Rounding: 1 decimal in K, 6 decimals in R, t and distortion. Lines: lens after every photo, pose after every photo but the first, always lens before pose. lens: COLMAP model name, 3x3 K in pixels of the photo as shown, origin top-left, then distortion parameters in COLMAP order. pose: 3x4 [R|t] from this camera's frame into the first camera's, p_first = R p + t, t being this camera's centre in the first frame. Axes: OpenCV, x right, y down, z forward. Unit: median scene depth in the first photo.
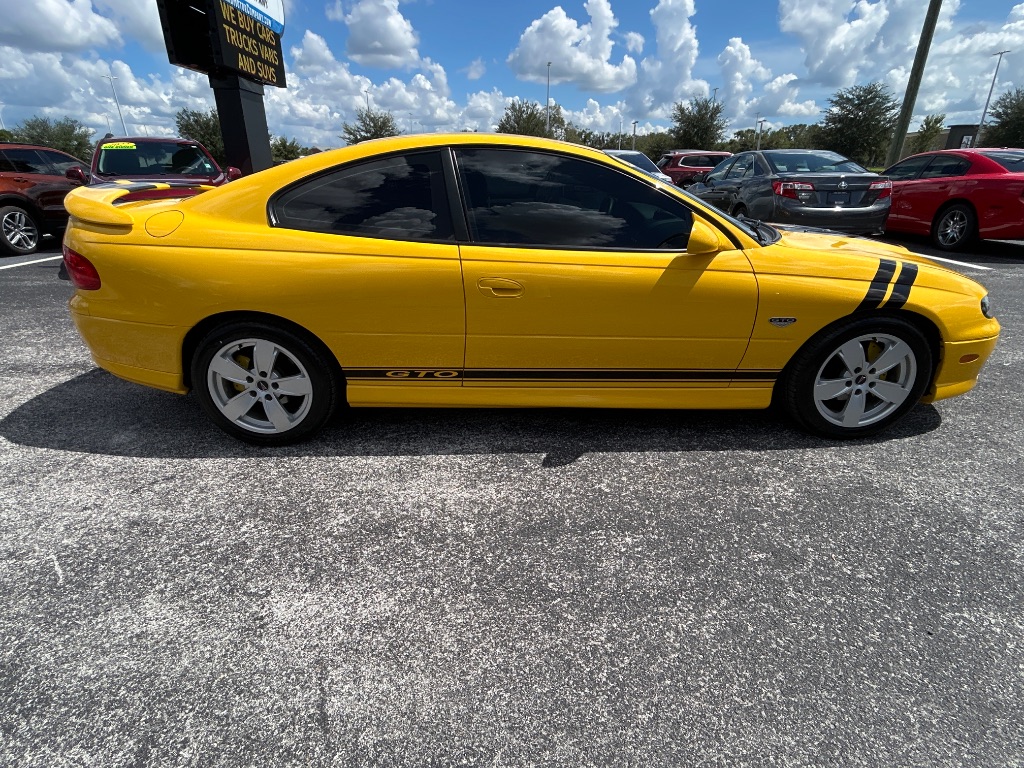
lens RADIAL K [[513.0, 0, 512.0], [0, 513.0, 384.0], [0, 0, 1]] dist [0.002286, -0.000104]
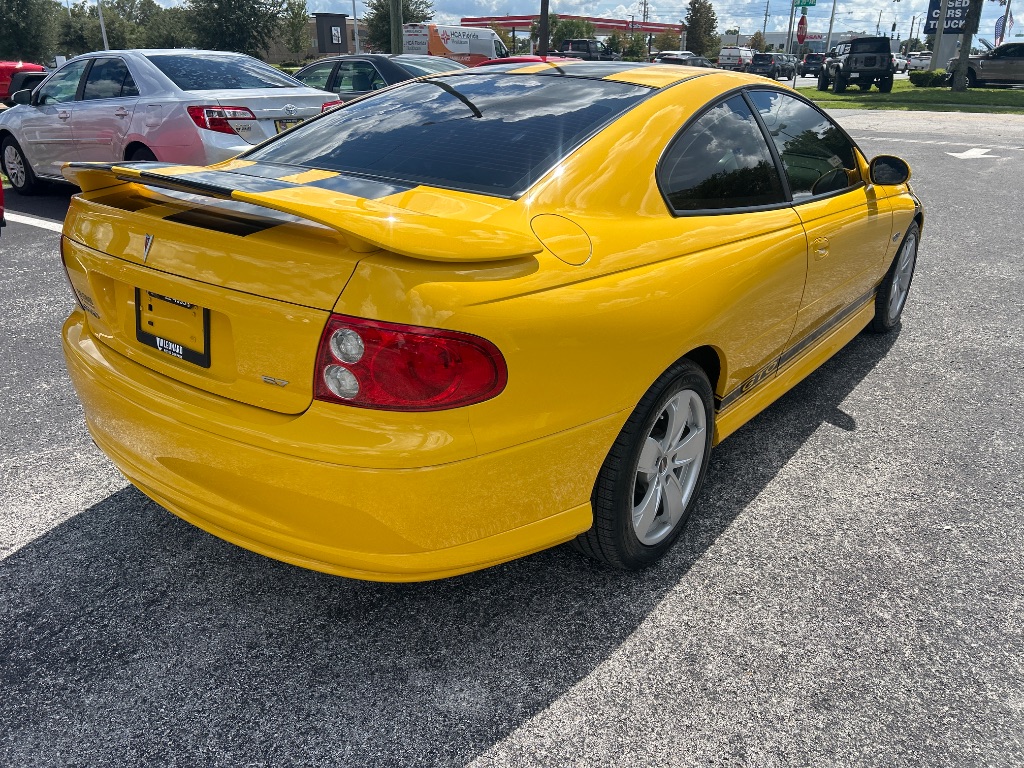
lens RADIAL K [[758.6, 0, 512.0], [0, 758.6, 384.0], [0, 0, 1]] dist [0.068412, -0.077763]
pose [[0.618825, -0.294161, 0.728371, -1.279996], [0.293932, 0.946589, 0.132567, -0.278611], [-0.728464, 0.132056, 0.672236, 0.491134]]
